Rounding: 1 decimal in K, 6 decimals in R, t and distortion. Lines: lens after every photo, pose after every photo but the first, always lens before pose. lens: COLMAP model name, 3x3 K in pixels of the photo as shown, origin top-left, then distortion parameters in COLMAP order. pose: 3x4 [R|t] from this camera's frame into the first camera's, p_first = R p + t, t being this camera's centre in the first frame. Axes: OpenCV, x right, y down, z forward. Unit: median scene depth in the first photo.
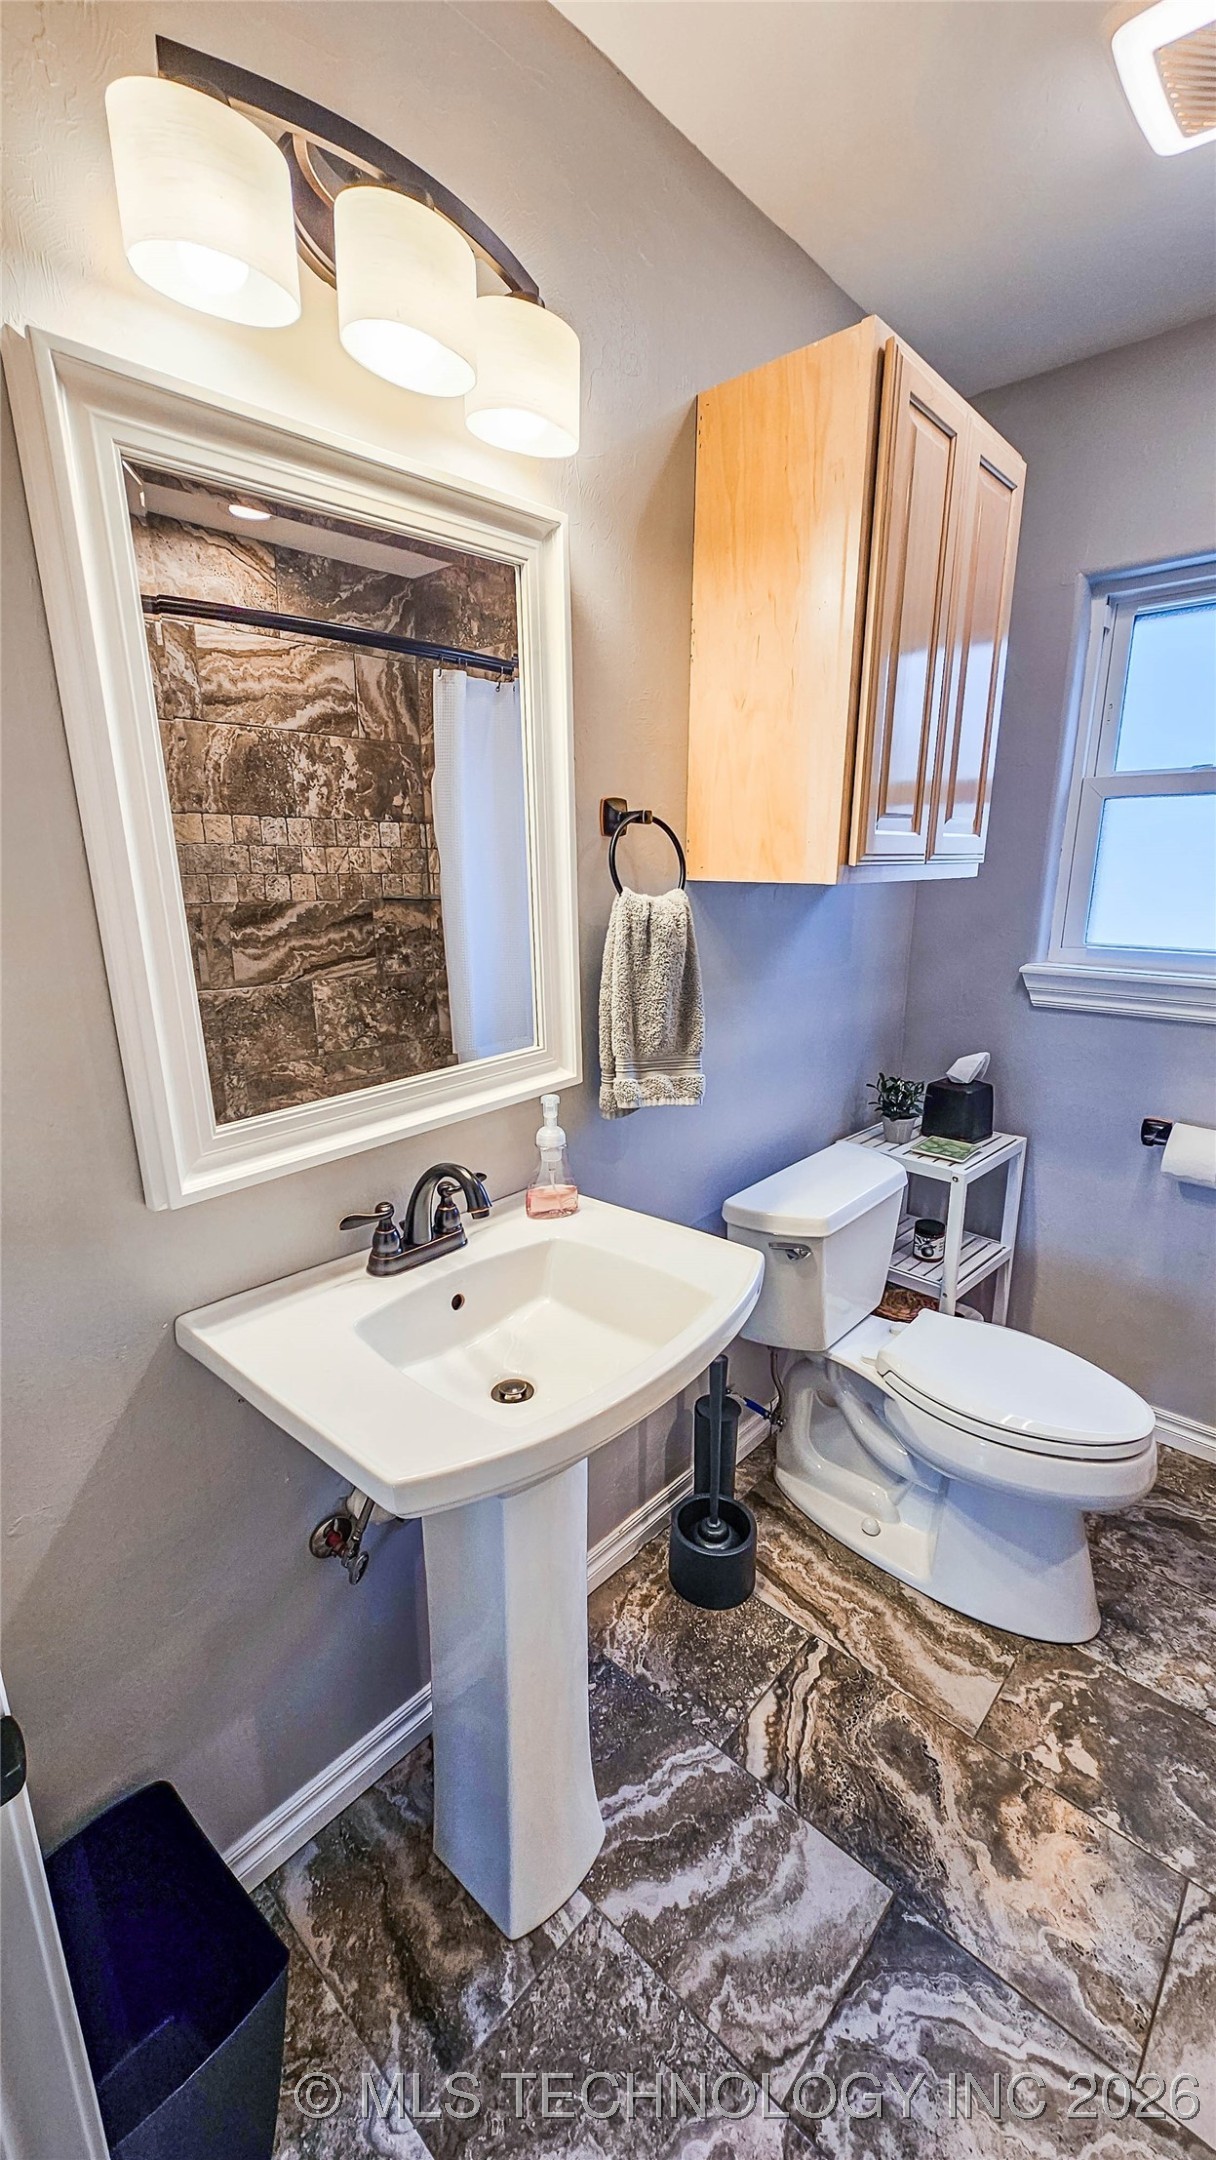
lens RADIAL K [[880.1, 0, 593.9], [0, 880.1, 1070.9], [0, 0, 1]] dist [-0.000109, -0.000811]
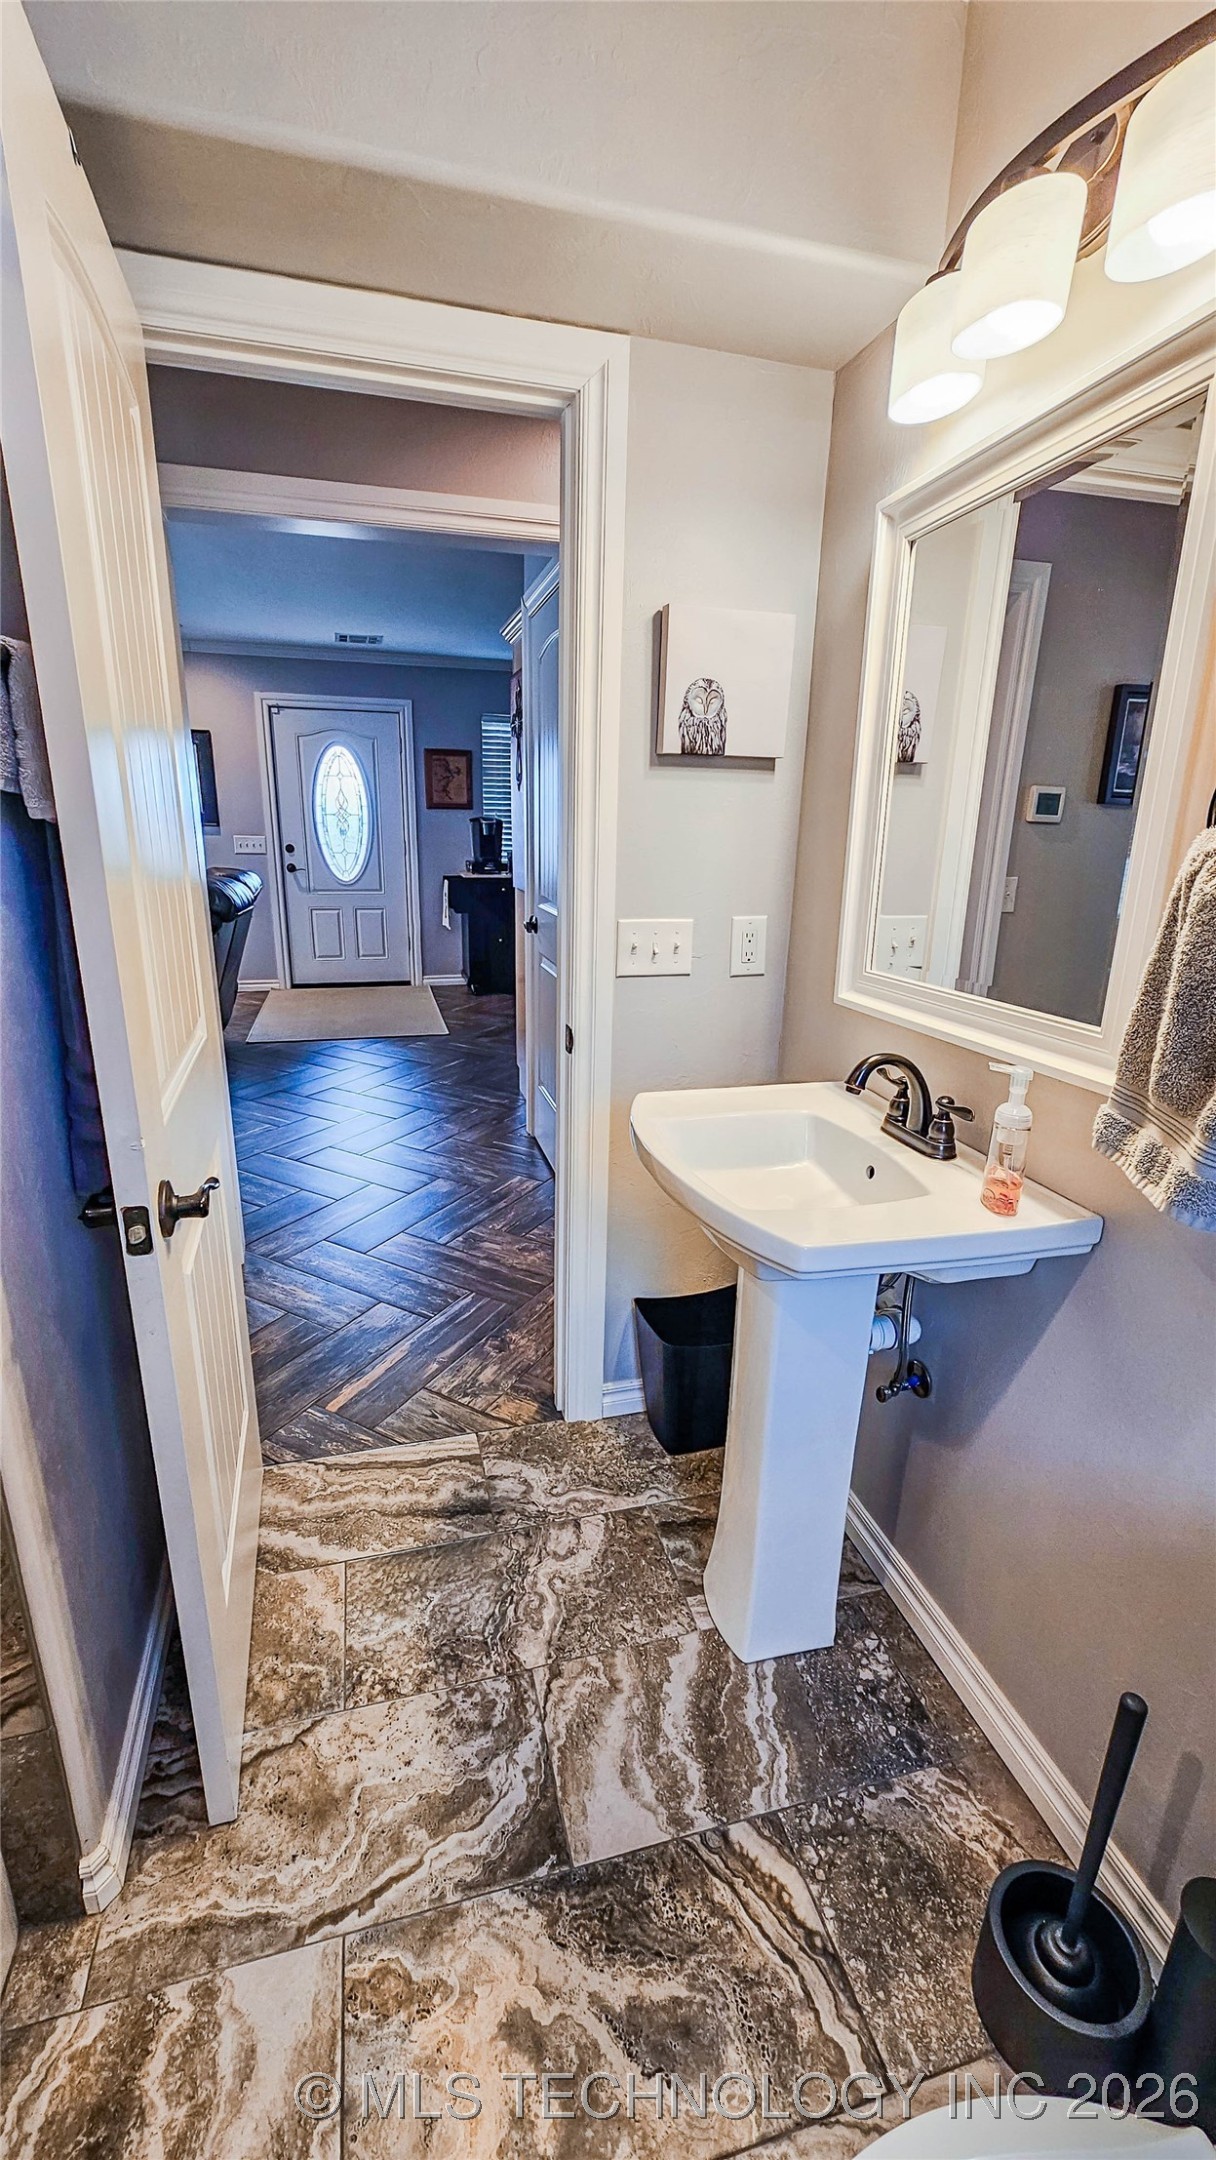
lens RADIAL K [[880.1, 0, 597.2], [0, 880.1, 1085.2], [0, 0, 1]] dist [-0.000109, -0.000811]
pose [[-0.530173, 0.241008, -0.812915, 0.884886], [-0.221084, 0.886292, 0.406950, -0.217248], [0.818559, 0.395477, -0.416605, 1.060597]]
